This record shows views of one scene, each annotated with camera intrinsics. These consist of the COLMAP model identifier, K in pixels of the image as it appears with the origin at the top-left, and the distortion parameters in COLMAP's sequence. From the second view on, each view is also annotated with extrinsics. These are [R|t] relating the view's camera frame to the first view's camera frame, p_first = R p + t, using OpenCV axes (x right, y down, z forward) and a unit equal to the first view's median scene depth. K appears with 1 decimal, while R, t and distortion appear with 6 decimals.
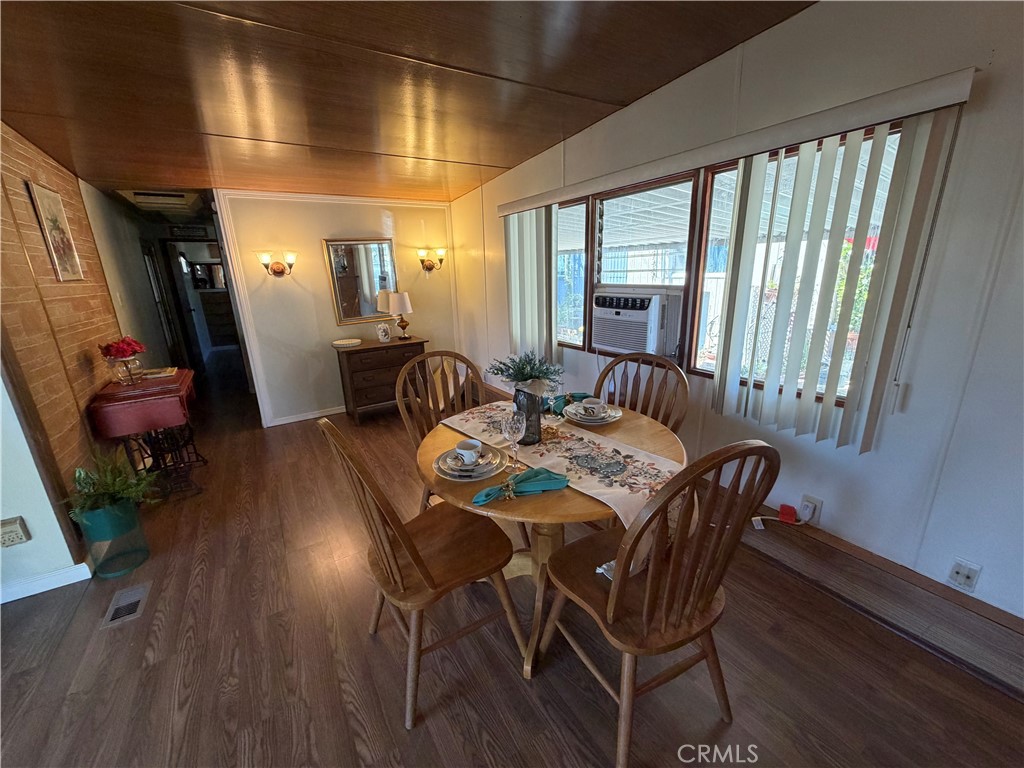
lens RADIAL K [[408.3, 0, 507.9], [0, 408.3, 380.2], [0, 0, 1]] dist [0.002588, -0.000467]
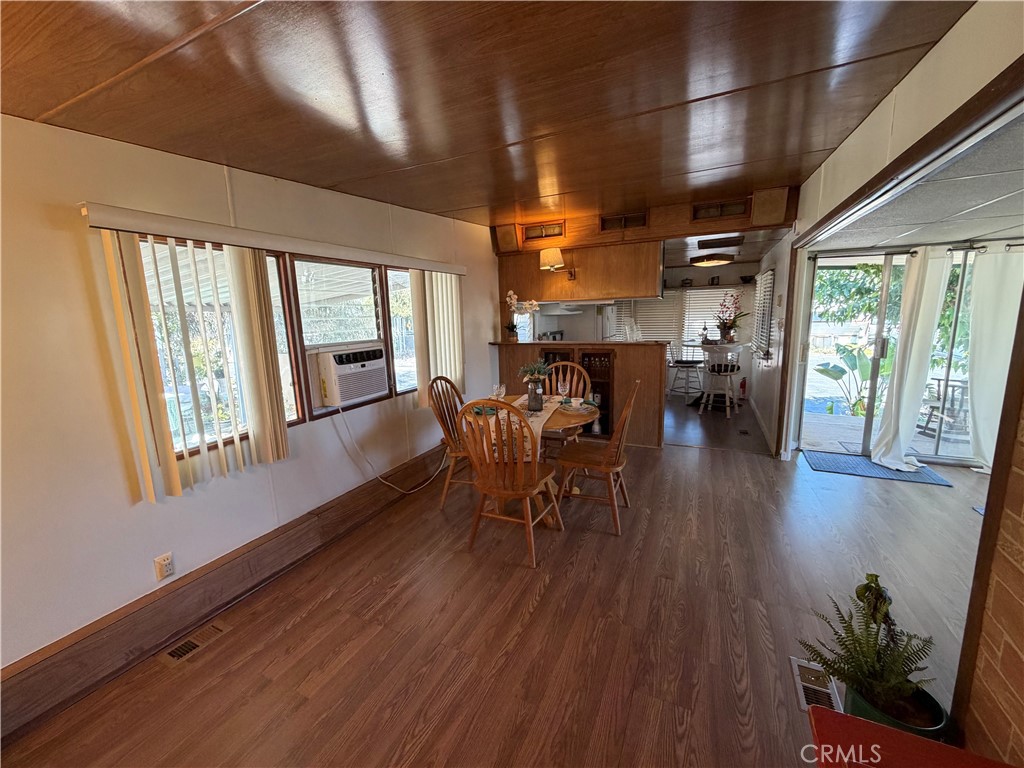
lens RADIAL K [[408.3, 0, 502.4], [0, 408.3, 381.4], [0, 0, 1]] dist [0.002588, -0.000467]
pose [[-0.535878, -0.093610, 0.839090, -0.956900], [0.267696, 0.923718, 0.274013, -0.350743], [-0.800733, 0.371459, -0.469942, 1.309046]]
